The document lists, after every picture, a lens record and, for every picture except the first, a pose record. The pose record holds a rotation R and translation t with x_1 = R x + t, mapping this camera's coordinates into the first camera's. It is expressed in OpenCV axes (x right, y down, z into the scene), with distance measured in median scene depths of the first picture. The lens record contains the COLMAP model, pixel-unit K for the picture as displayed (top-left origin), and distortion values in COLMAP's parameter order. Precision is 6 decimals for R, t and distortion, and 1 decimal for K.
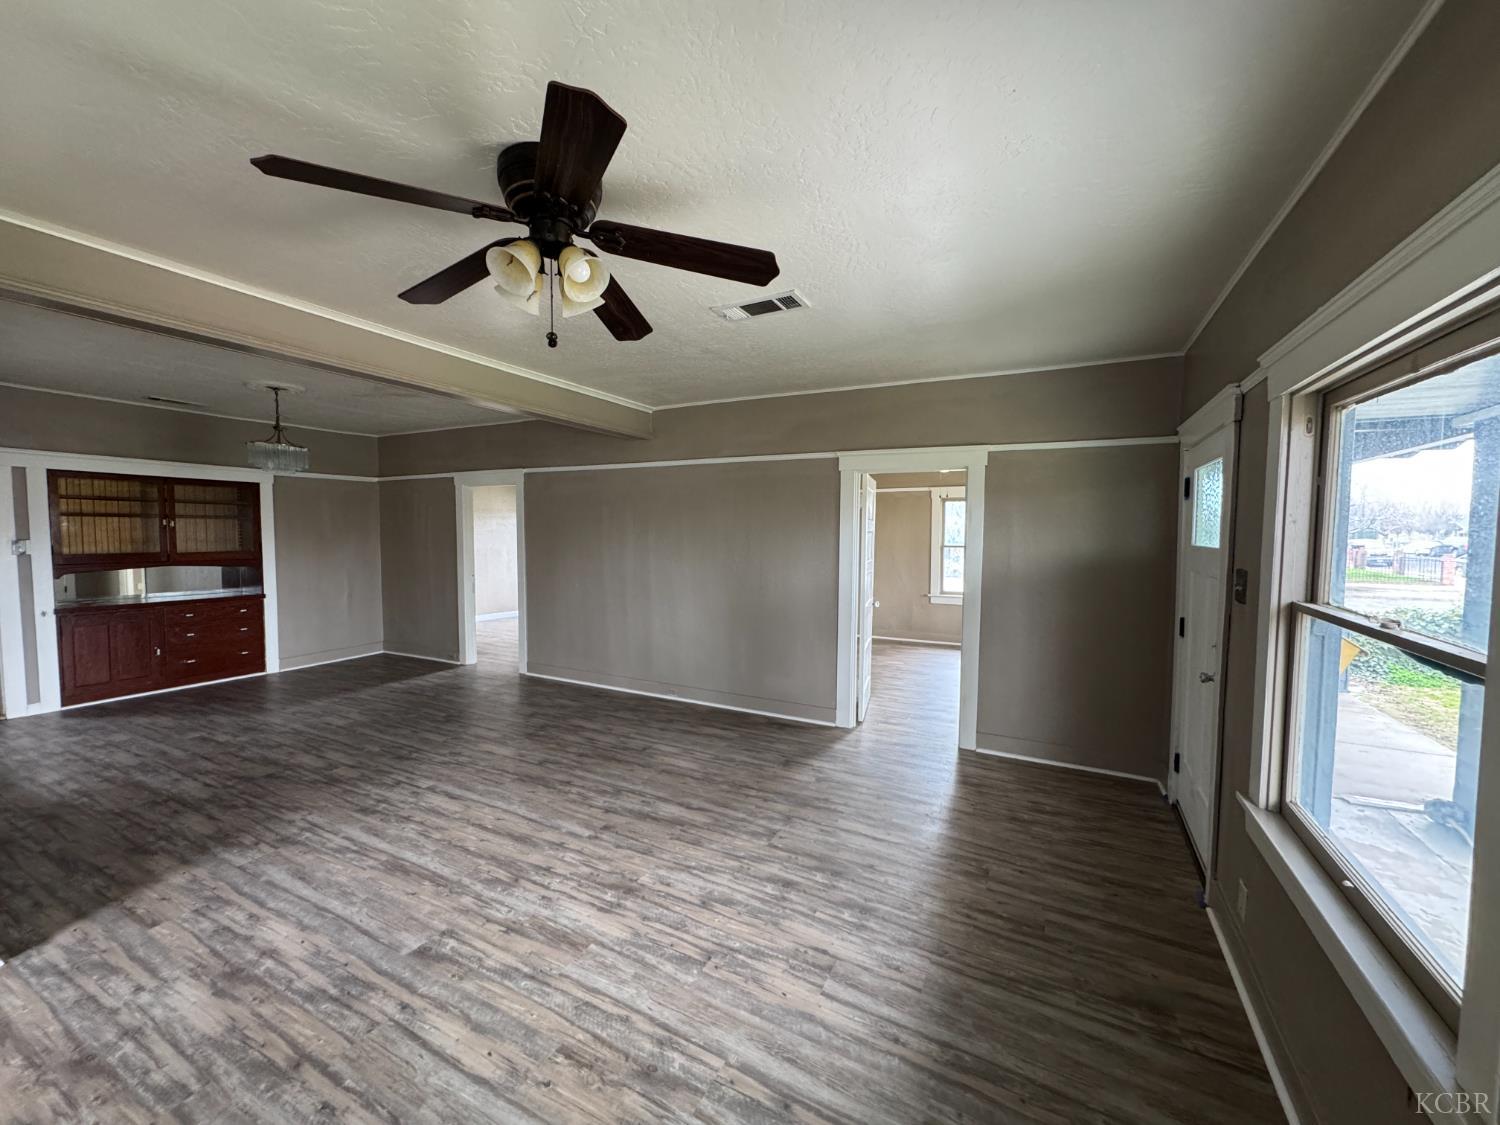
lens RADIAL K [[596.2, 0, 748.8], [0, 596.2, 557.7], [0, 0, 1]] dist [-0.002603, 0.000924]
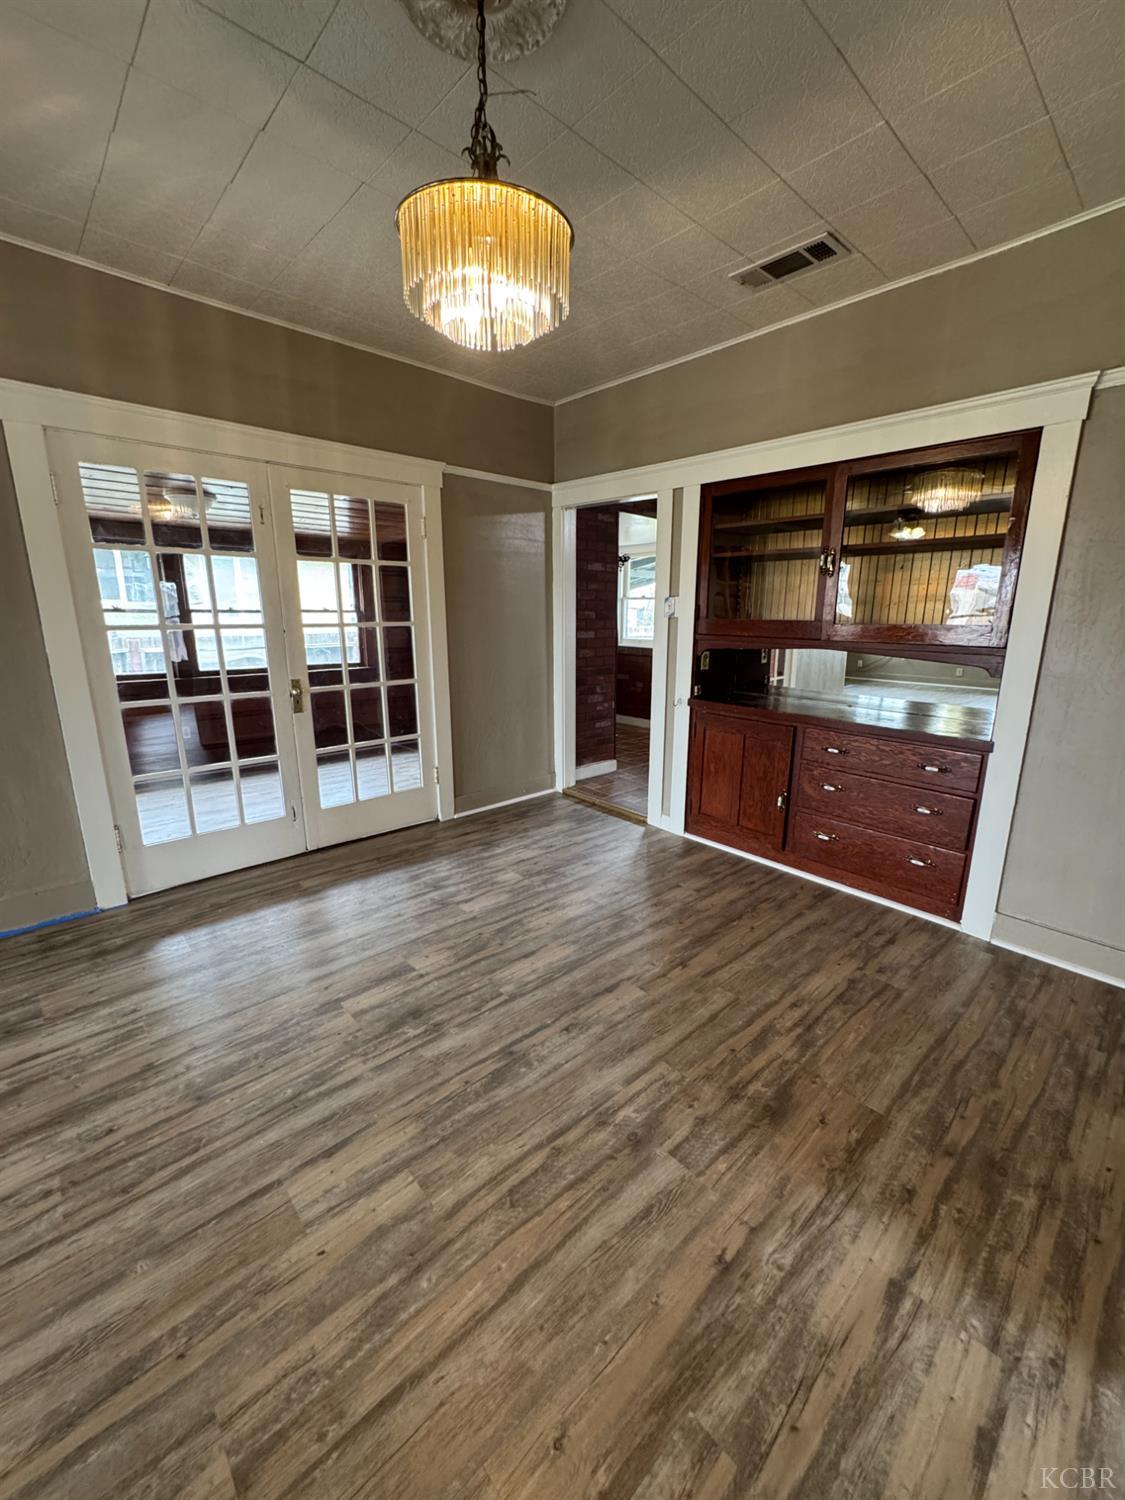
lens RADIAL K [[596.2, 0, 561.6], [0, 596.2, 744.8], [0, 0, 1]] dist [-0.002603, 0.000924]
pose [[-0.352204, 0.204804, -0.913240, -0.825816], [-0.048391, 0.970474, 0.236302, -0.031929], [0.934671, 0.127419, -0.331894, 1.973270]]
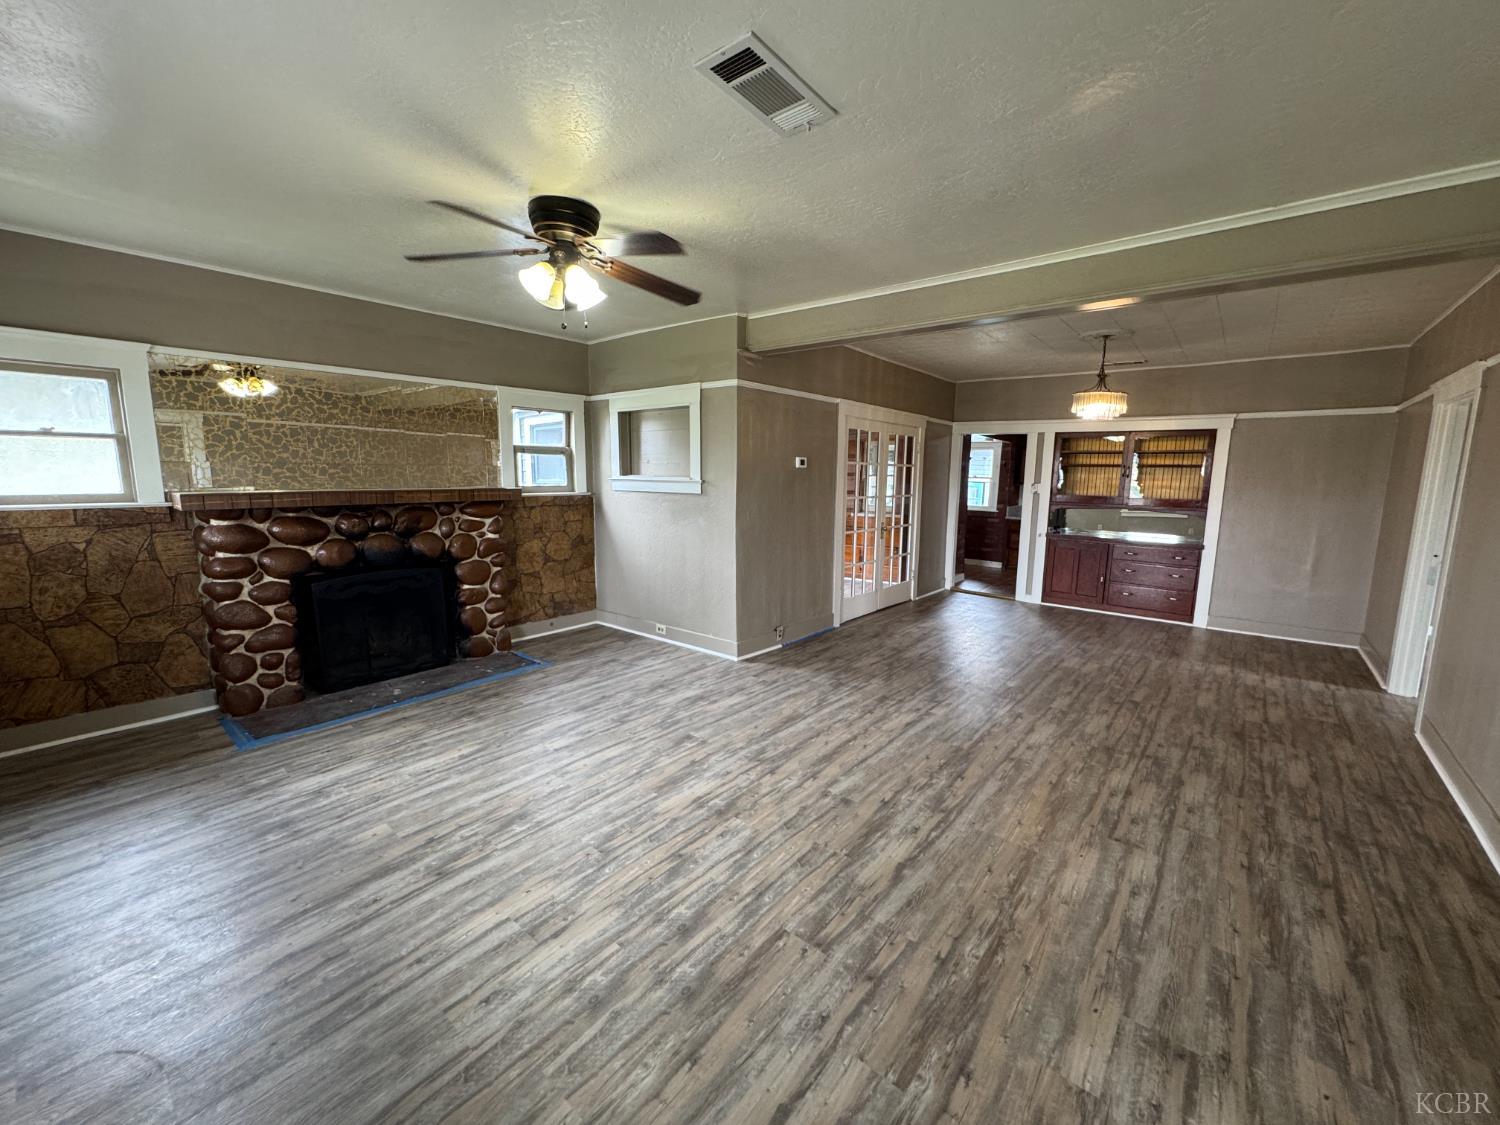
lens RADIAL K [[596.2, 0, 750.2], [0, 596.2, 557.9], [0, 0, 1]] dist [-0.002603, 0.000924]
pose [[-0.219210, 0.127475, -0.967314, 0.658765], [-0.063690, 0.987444, 0.144561, -0.026372], [0.973597, 0.093297, -0.208339, 1.102321]]
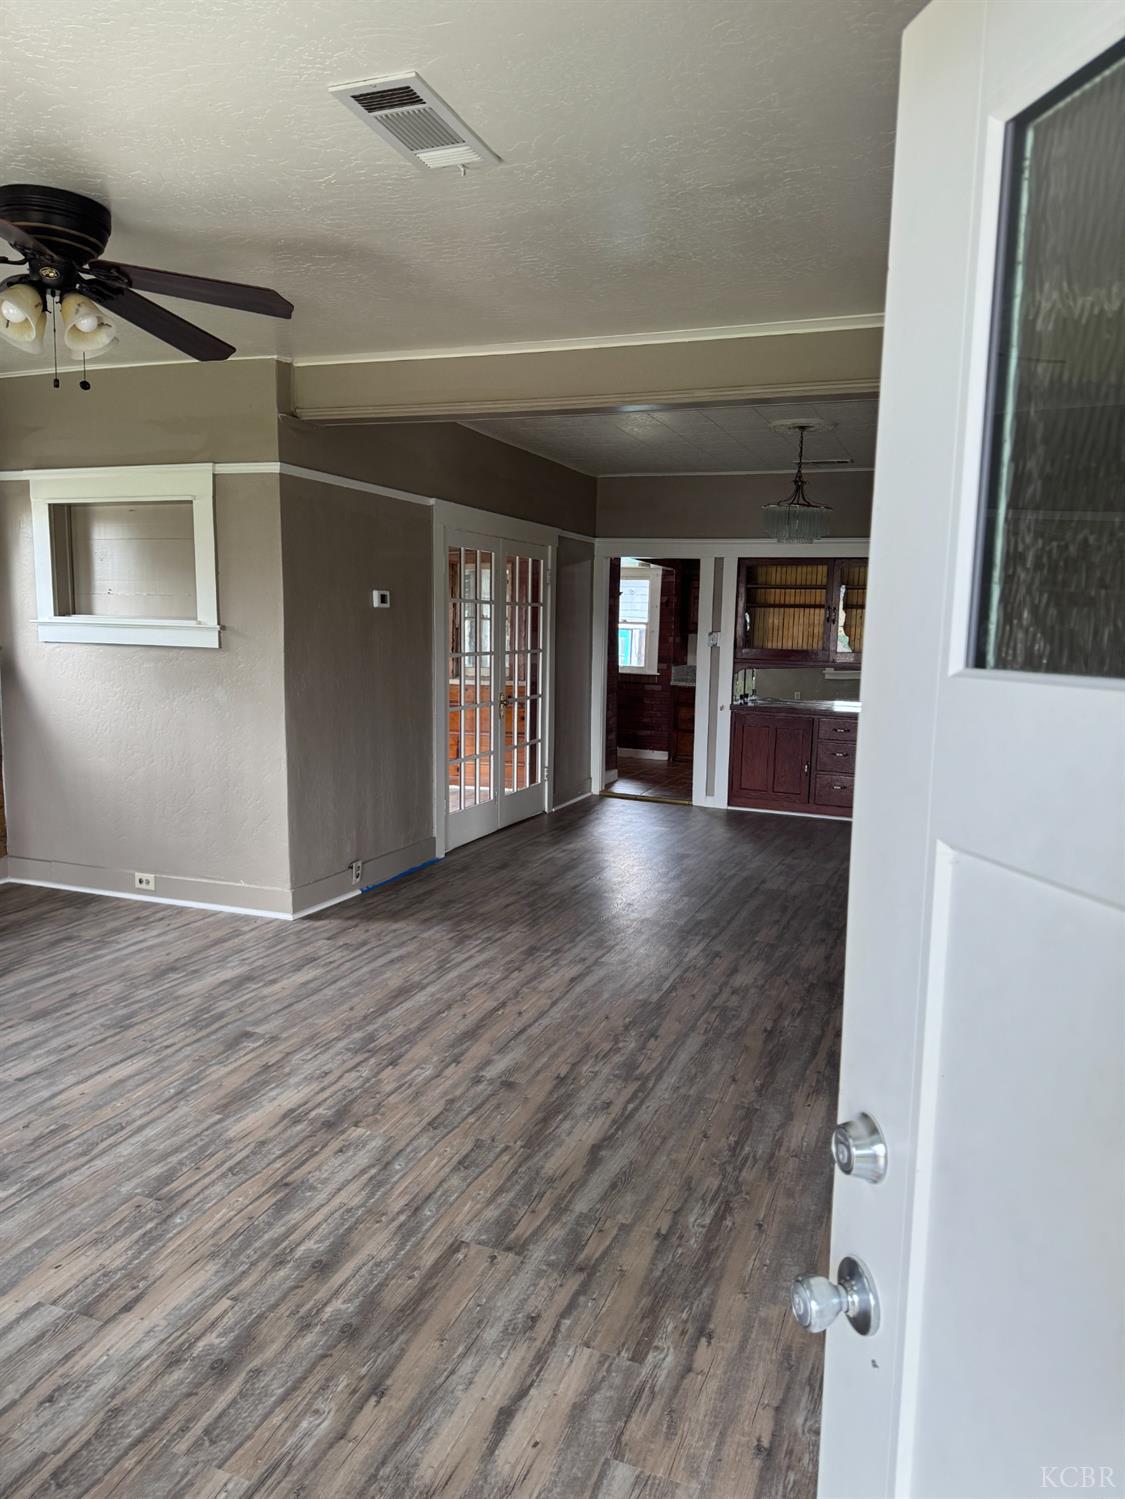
lens RADIAL K [[1047.8, 0, 564.1], [0, 1047.8, 740.5], [0, 0, 1]] dist [0.078202, -0.096656]
pose [[0.094130, 0.111924, -0.989249, 0.894277], [-0.068799, 0.992016, 0.105690, -0.027844], [0.993180, 0.058110, 0.101079, 1.007985]]
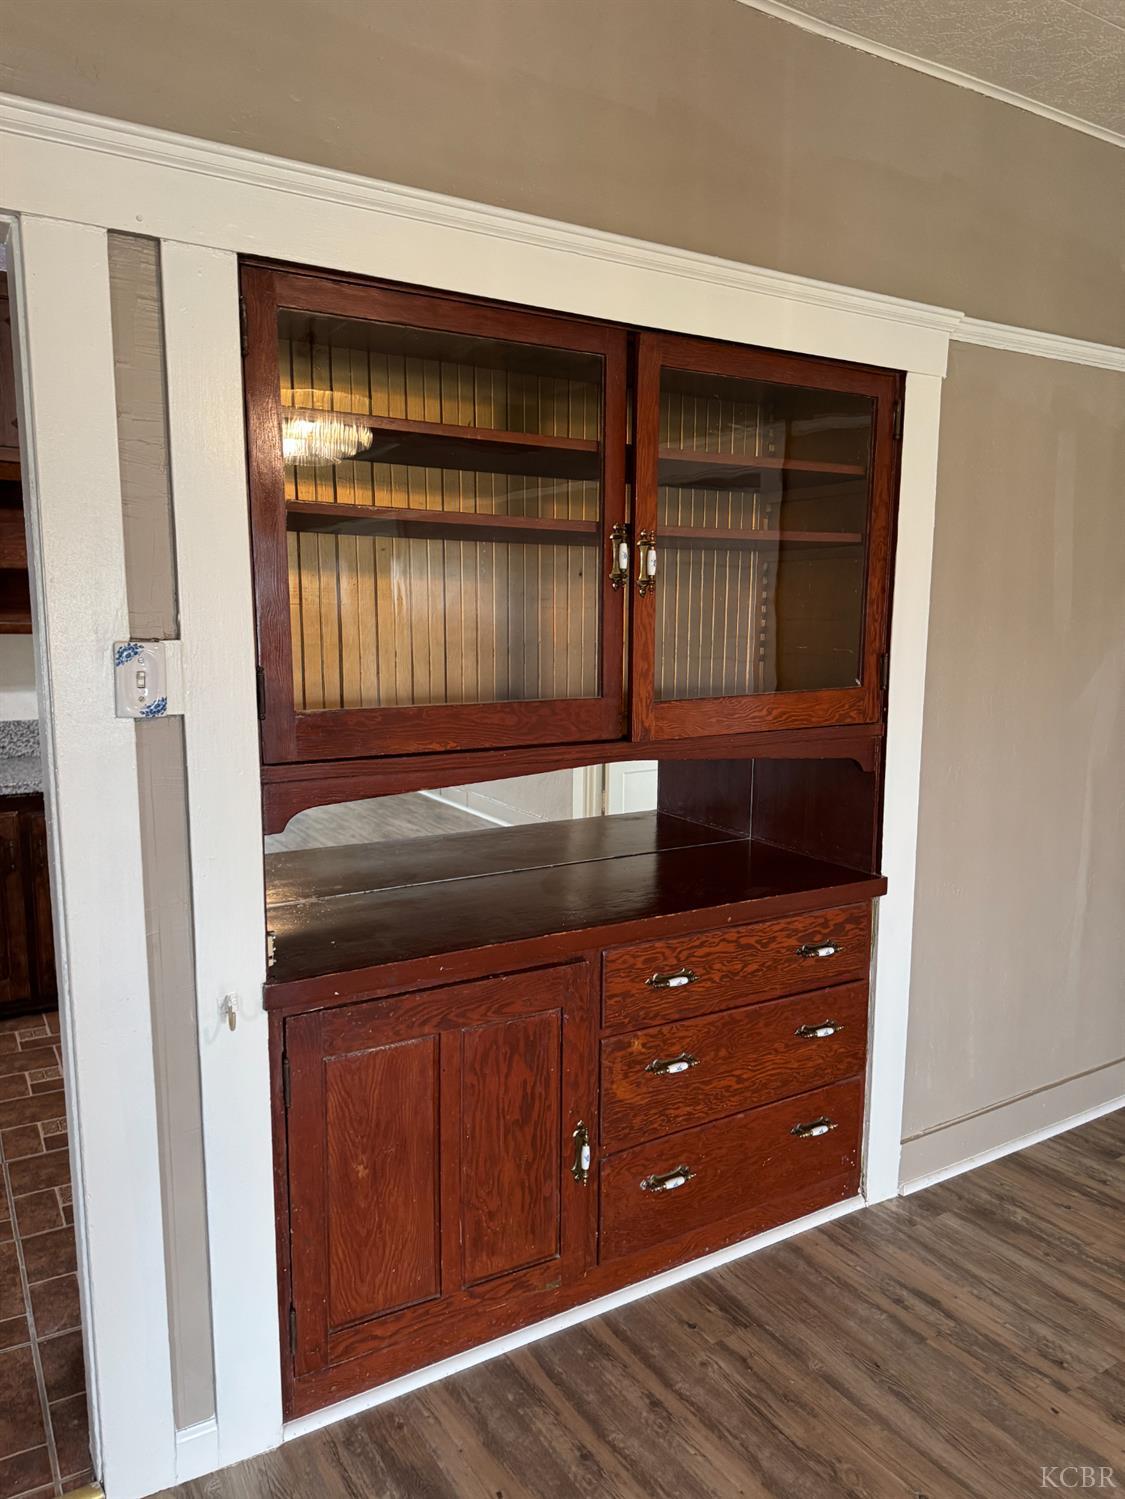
lens RADIAL K [[1047.8, 0, 576.0], [0, 1047.8, 745.6], [0, 0, 1]] dist [0.078202, -0.096656]
pose [[0.854762, 0.079358, -0.512918, -1.612777], [-0.032804, 0.994526, 0.099206, -0.057797], [0.517983, -0.067972, 0.852686, 1.352578]]
